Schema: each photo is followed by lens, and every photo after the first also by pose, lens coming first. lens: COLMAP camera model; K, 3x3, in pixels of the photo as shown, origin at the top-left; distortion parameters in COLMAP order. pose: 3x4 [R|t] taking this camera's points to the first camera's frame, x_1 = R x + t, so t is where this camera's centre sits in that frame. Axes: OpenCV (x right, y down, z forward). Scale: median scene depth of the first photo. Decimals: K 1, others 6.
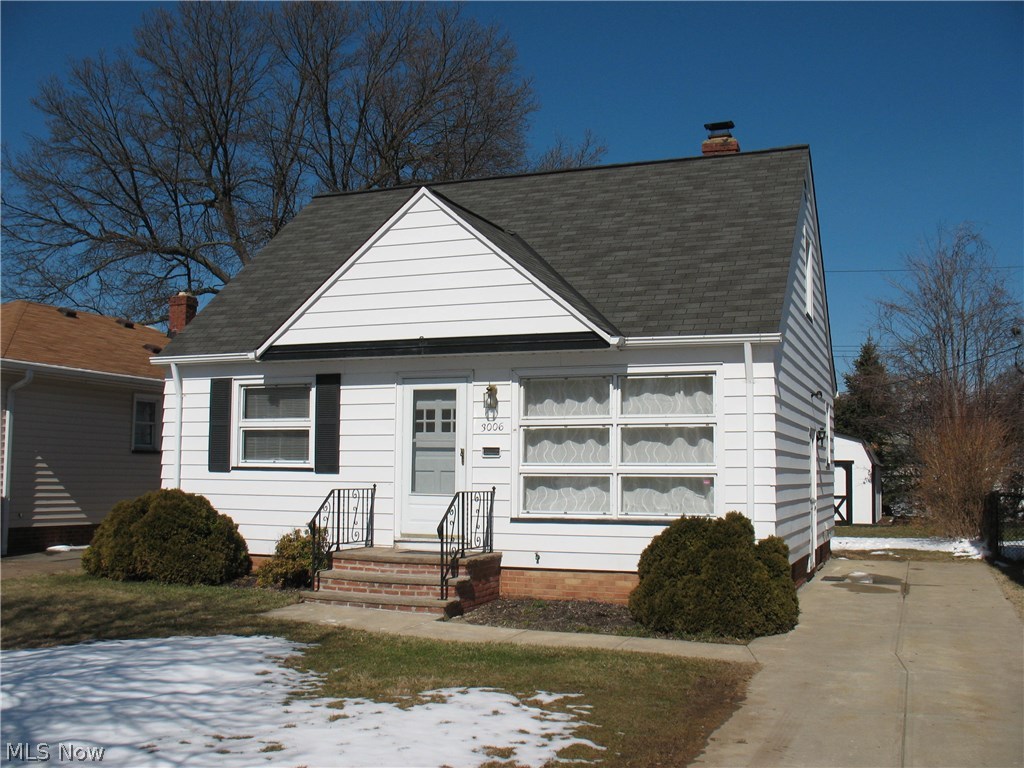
lens RADIAL K [[1052.6, 0, 510.0], [0, 1052.6, 384.9], [0, 0, 1]] dist [-0.162367, 0.000000]
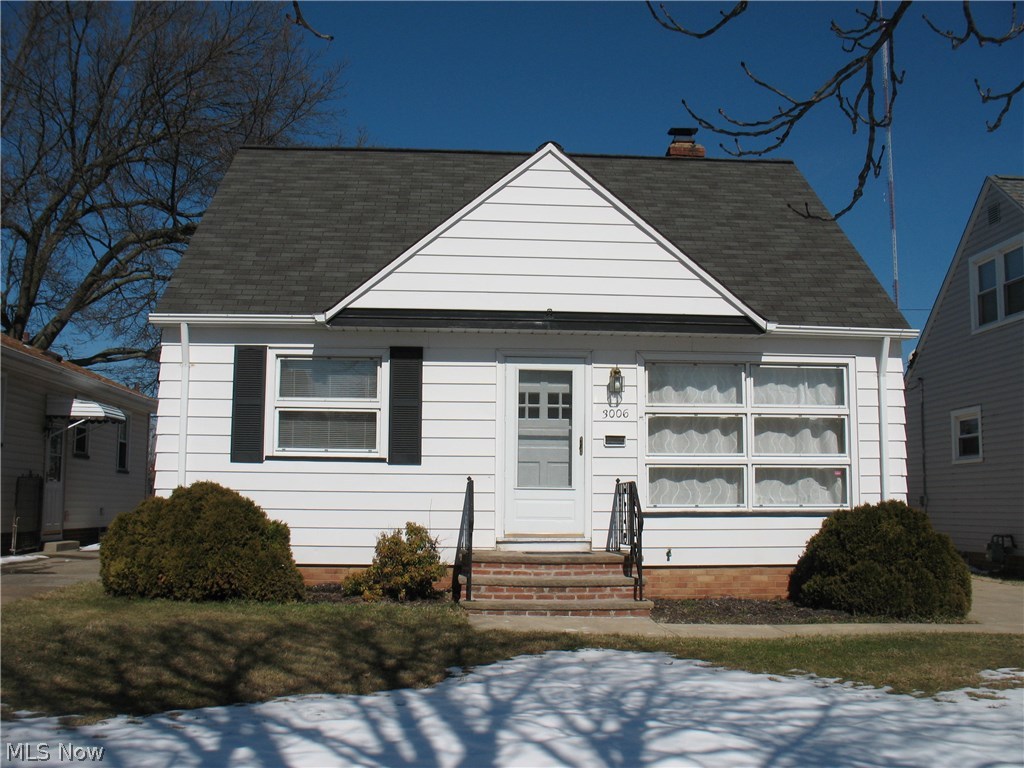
lens RADIAL K [[1052.6, 0, 512.5], [0, 1052.6, 386.4], [0, 0, 1]] dist [-0.162367, 0.000000]
pose [[0.903236, 0.046097, 0.426661, -0.489397], [-0.035297, 0.998826, -0.033191, 0.049903], [-0.427689, 0.014920, 0.903803, 0.212902]]
